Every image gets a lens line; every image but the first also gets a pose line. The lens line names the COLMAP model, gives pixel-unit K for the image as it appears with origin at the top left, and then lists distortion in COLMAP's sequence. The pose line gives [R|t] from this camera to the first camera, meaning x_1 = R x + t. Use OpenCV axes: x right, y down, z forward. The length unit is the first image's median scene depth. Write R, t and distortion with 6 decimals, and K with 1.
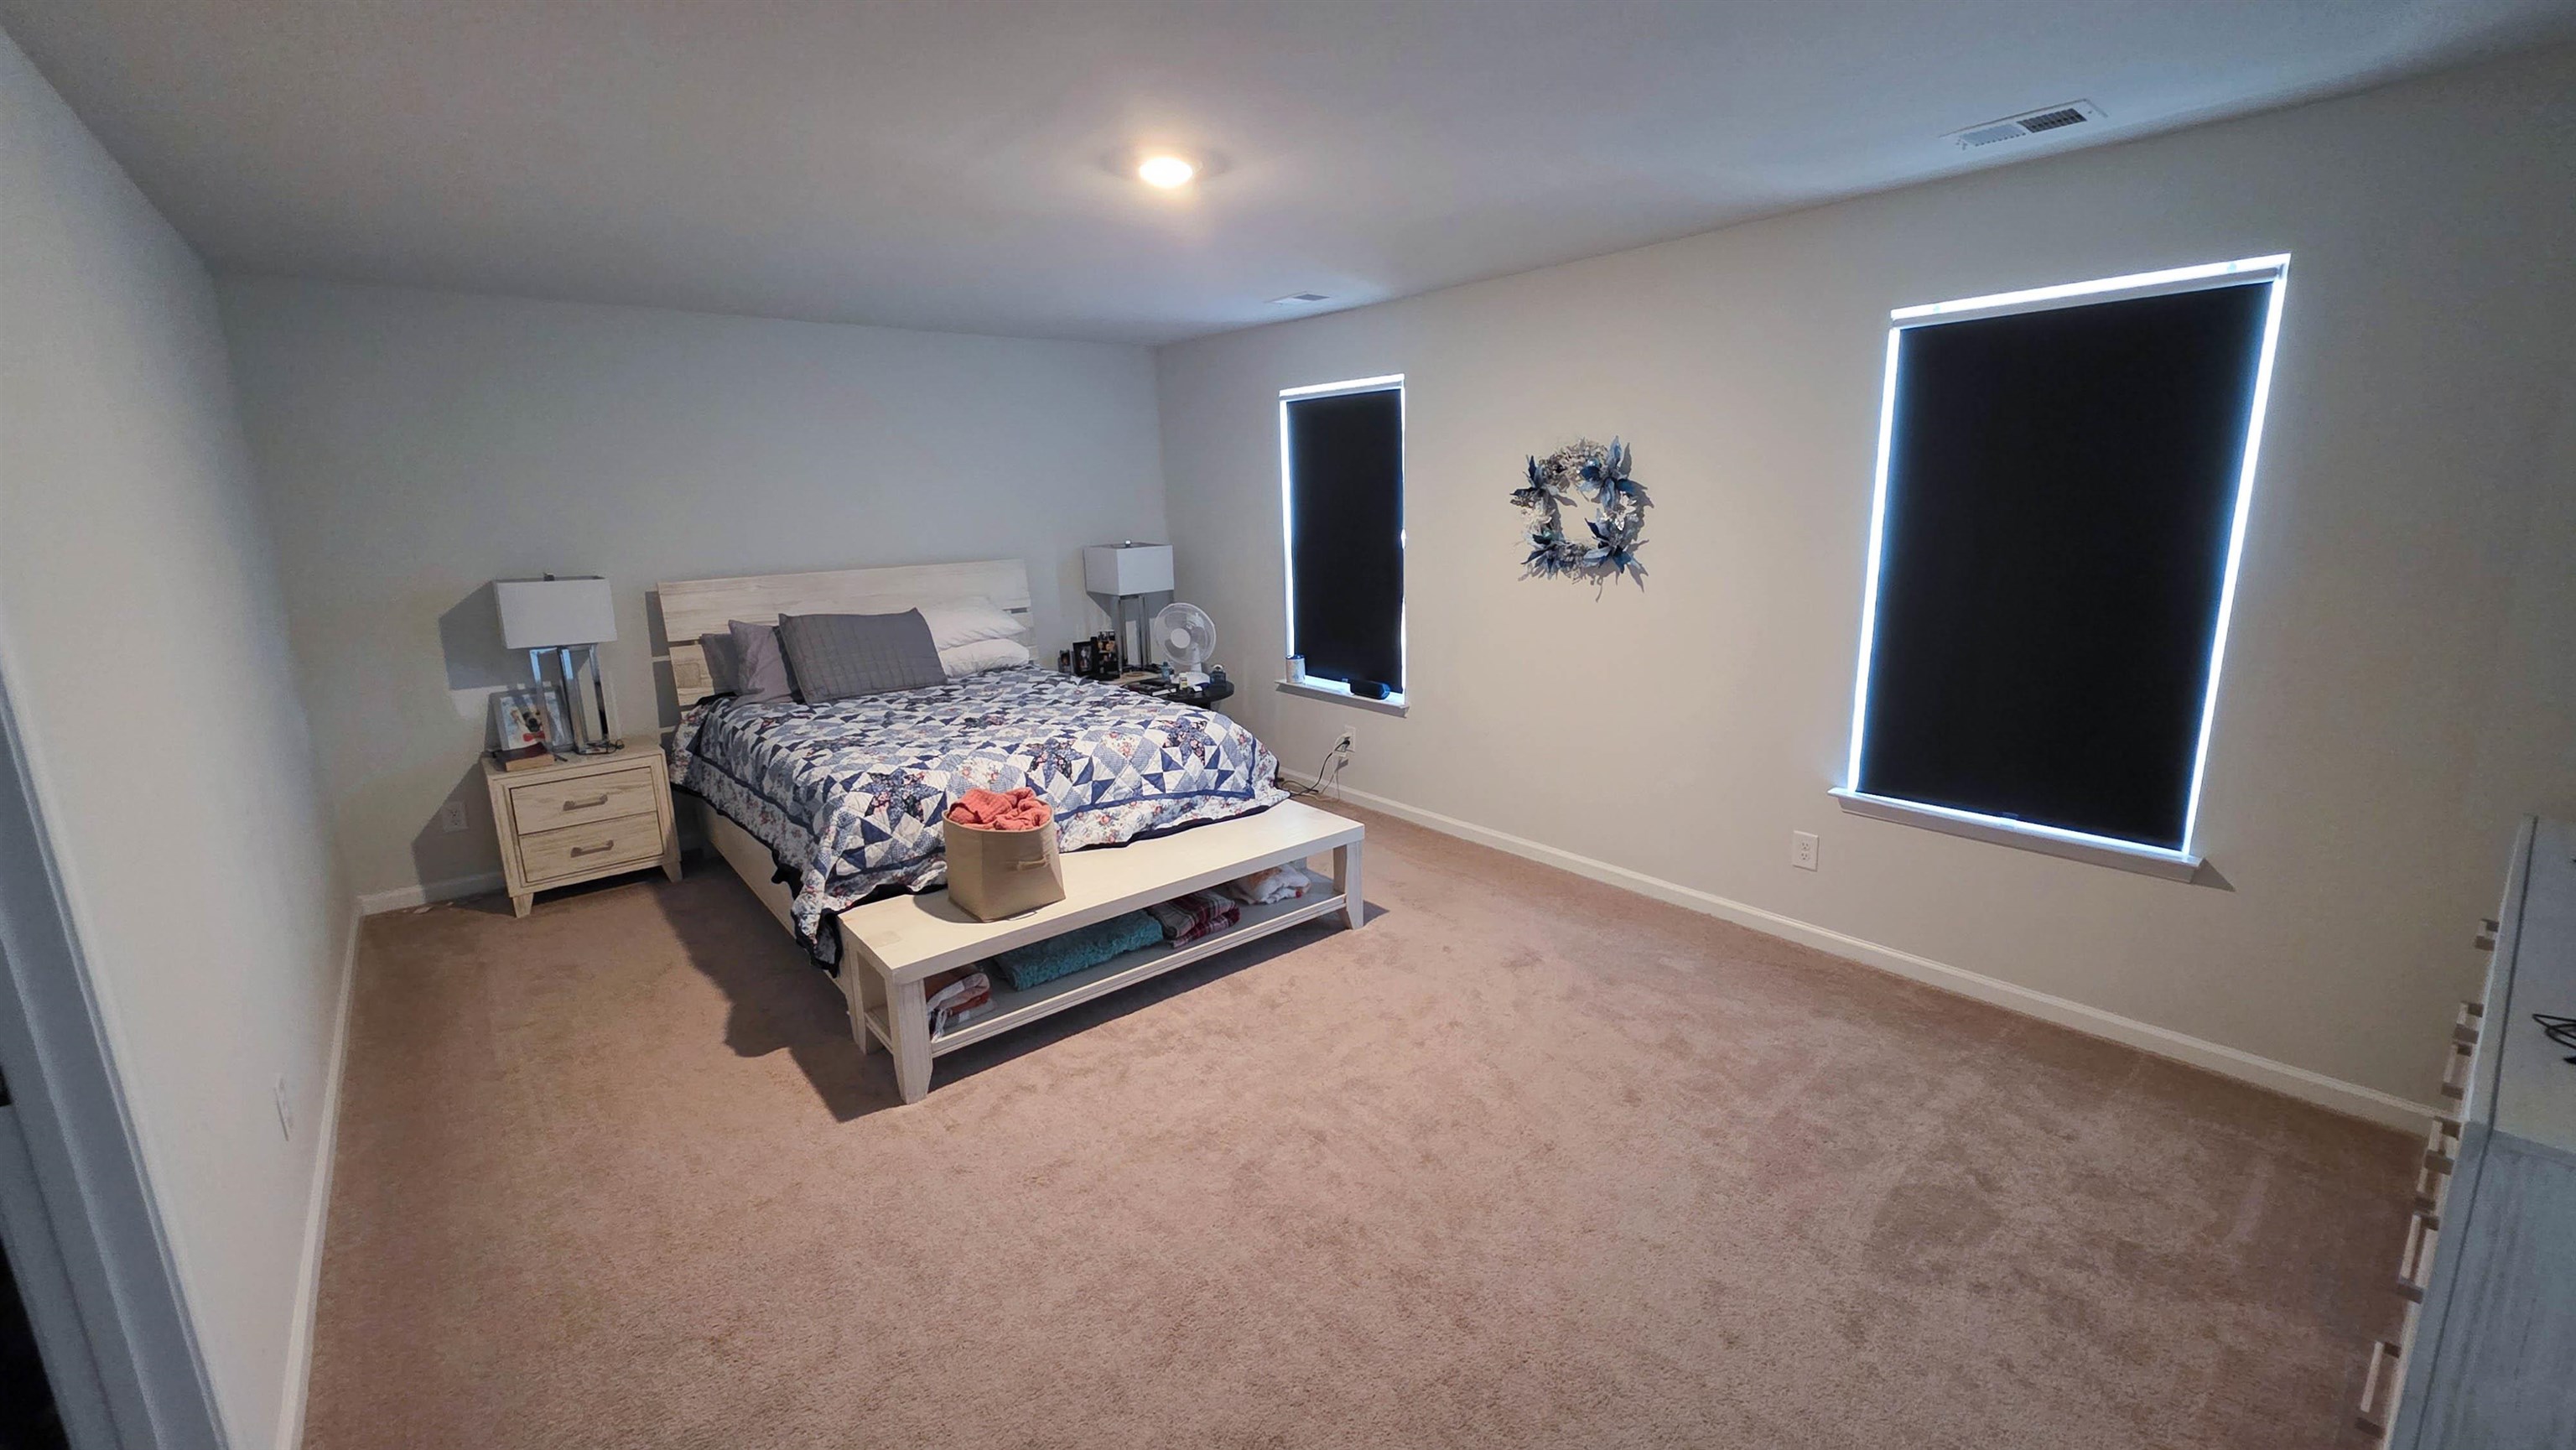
lens RADIAL K [[1032.9, 0, 1281.4], [0, 1032.9, 736.7], [0, 0, 1]] dist [0.003750, 0.000414]
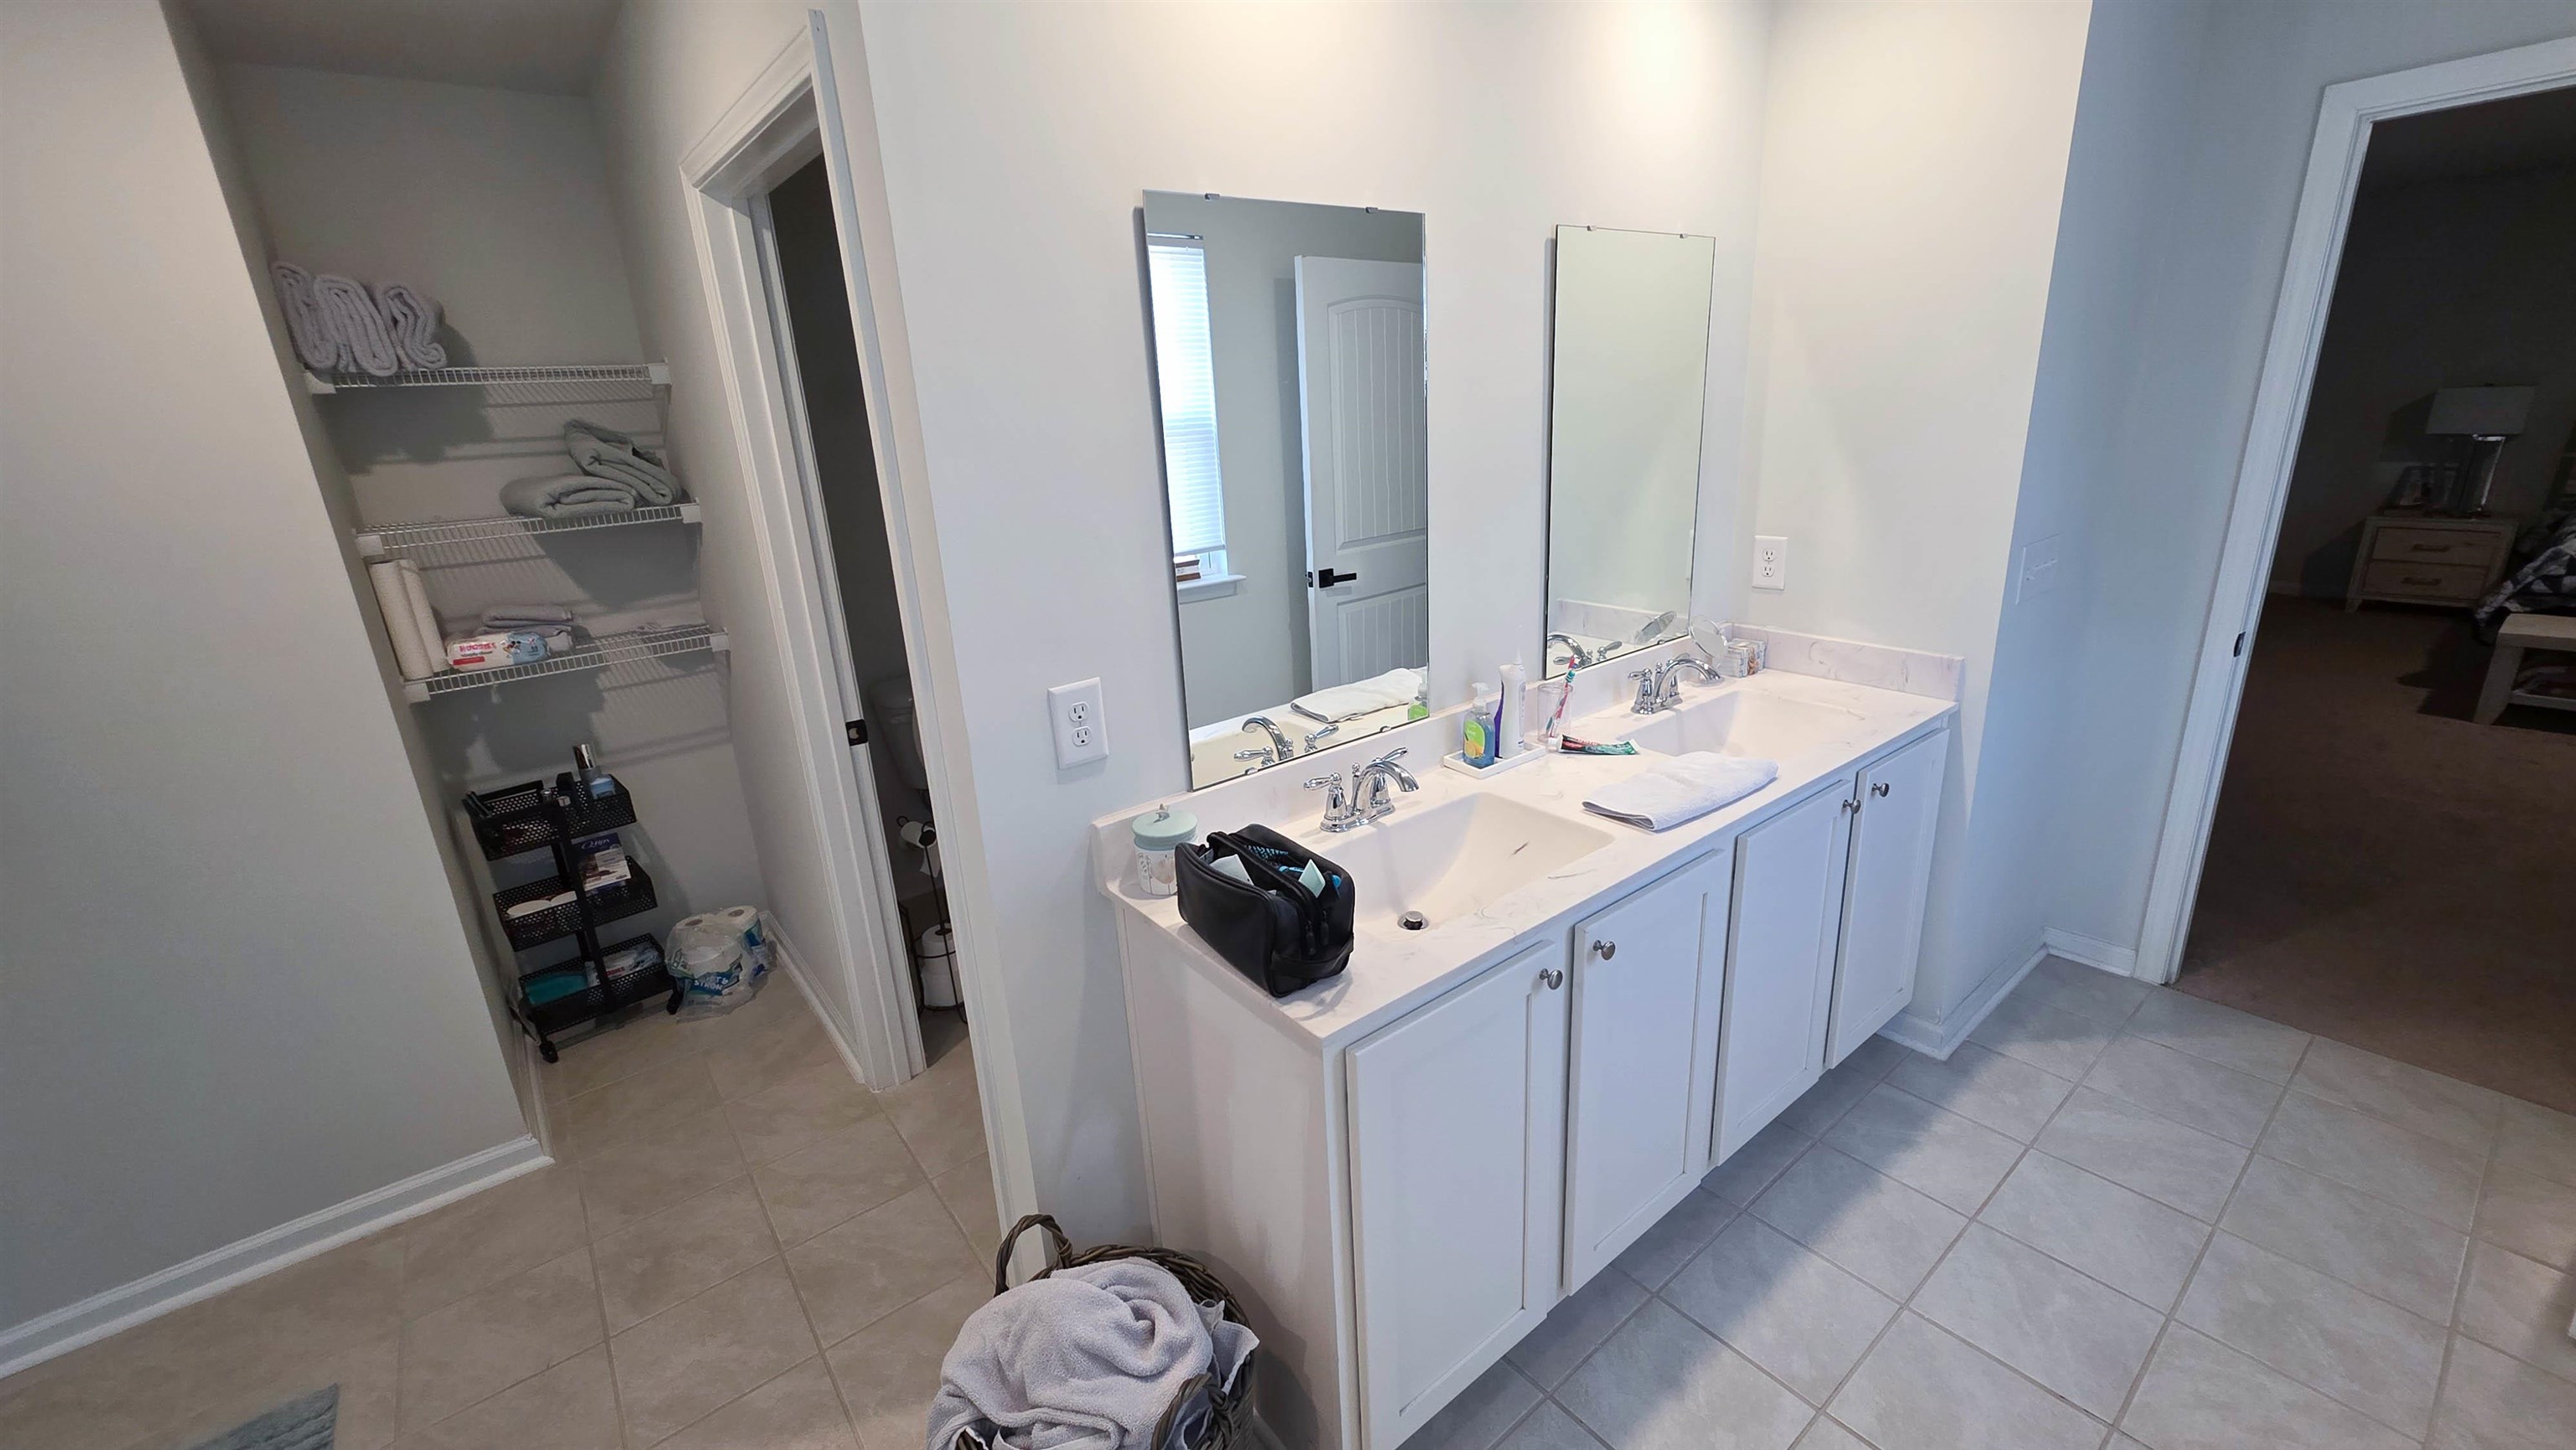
lens RADIAL K [[1032.9, 0, 1300.7], [0, 1032.9, 725.4], [0, 0, 1]] dist [0.003750, 0.000414]
pose [[-0.005119, 0.323208, -0.946314, 0.773480], [-0.179220, 0.930707, 0.318847, 0.114550], [0.983796, 0.171231, 0.053161, -0.571107]]
